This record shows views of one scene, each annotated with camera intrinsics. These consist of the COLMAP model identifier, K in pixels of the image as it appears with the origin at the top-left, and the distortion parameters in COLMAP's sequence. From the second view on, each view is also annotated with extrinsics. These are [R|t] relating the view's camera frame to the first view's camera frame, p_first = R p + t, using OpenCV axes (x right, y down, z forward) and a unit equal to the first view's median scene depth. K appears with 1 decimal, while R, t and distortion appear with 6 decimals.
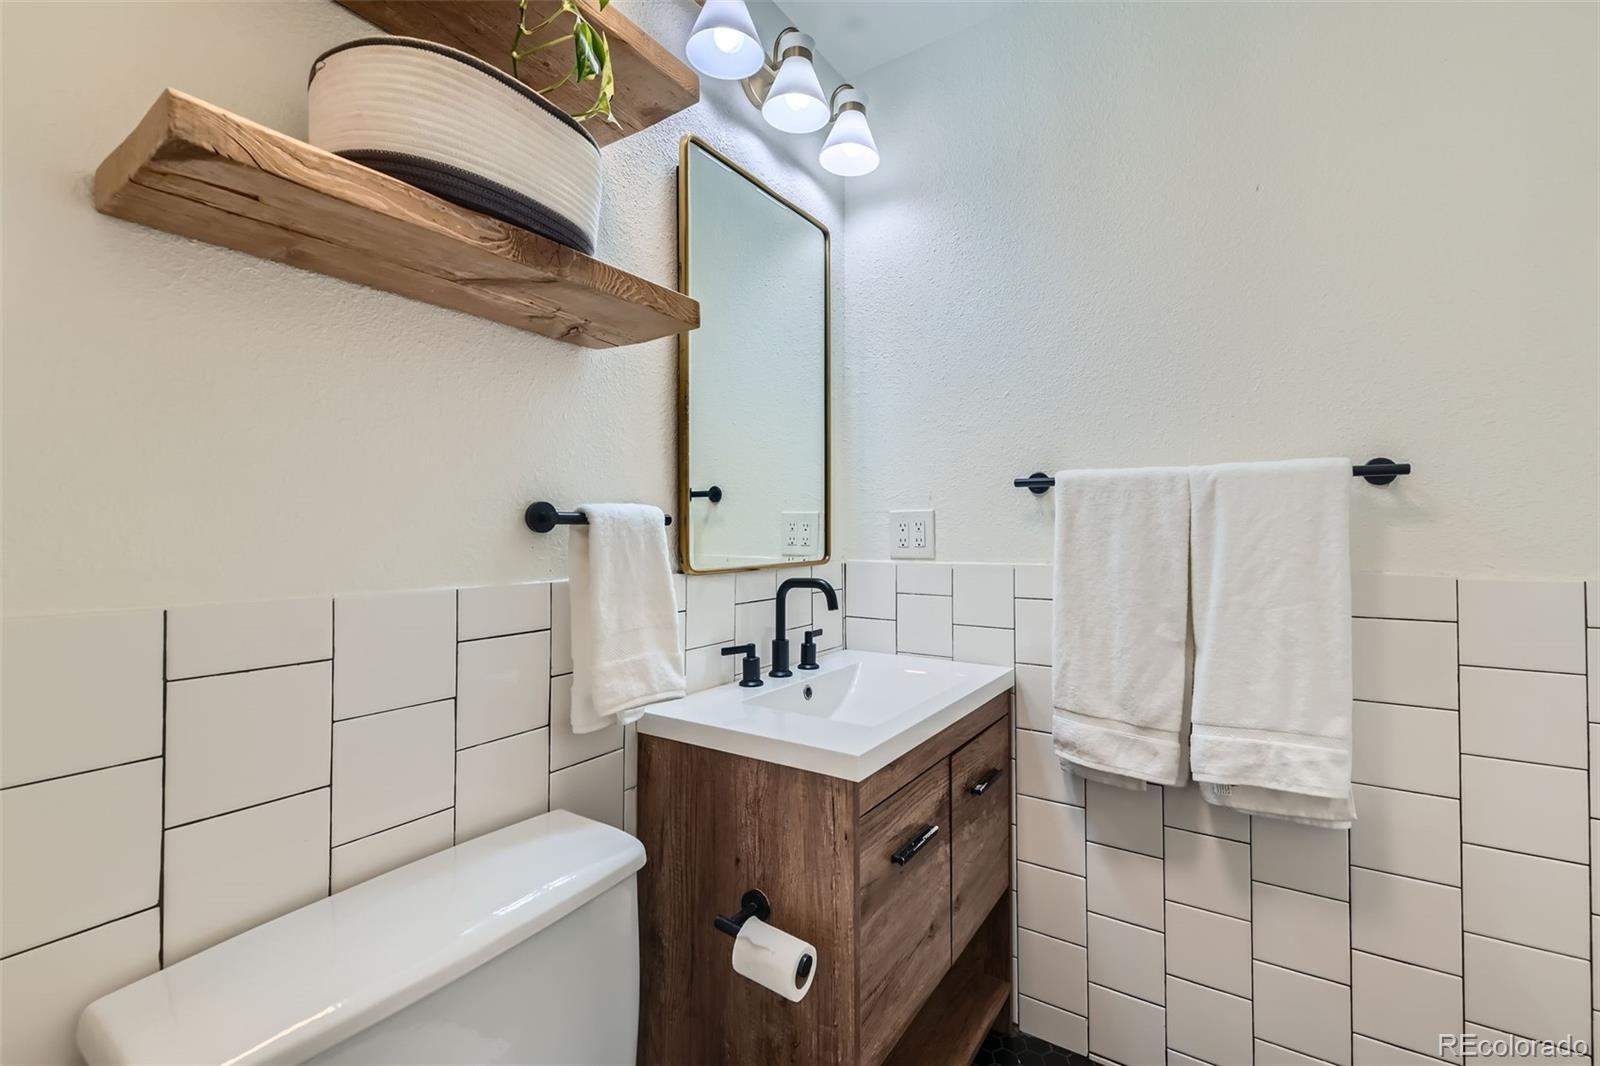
lens RADIAL K [[682.3, 0, 803.5], [0, 682.3, 521.2], [0, 0, 1]] dist [0.013092, -0.007878]
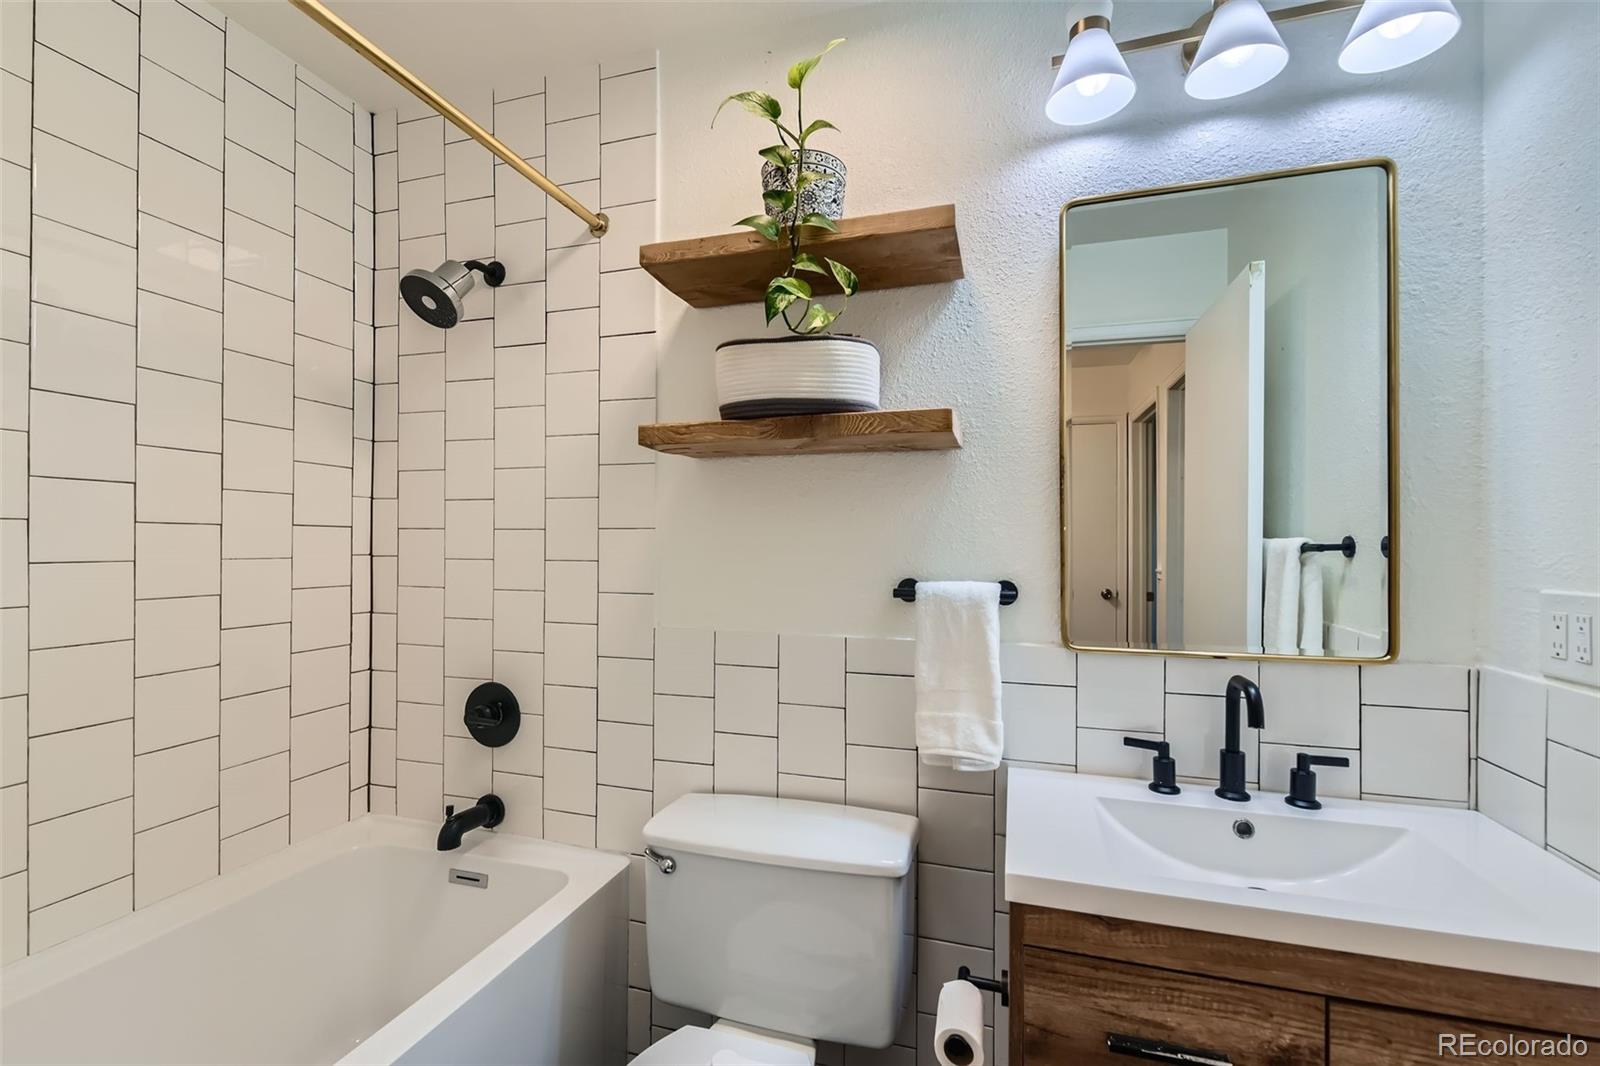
lens RADIAL K [[682.3, 0, 802.0], [0, 682.3, 543.0], [0, 0, 1]] dist [0.013092, -0.007878]
pose [[0.285619, 0.000652, -0.958343, 0.629742], [0.010616, 0.999936, 0.003844, -0.079893], [0.958285, -0.011272, 0.285594, 0.329967]]
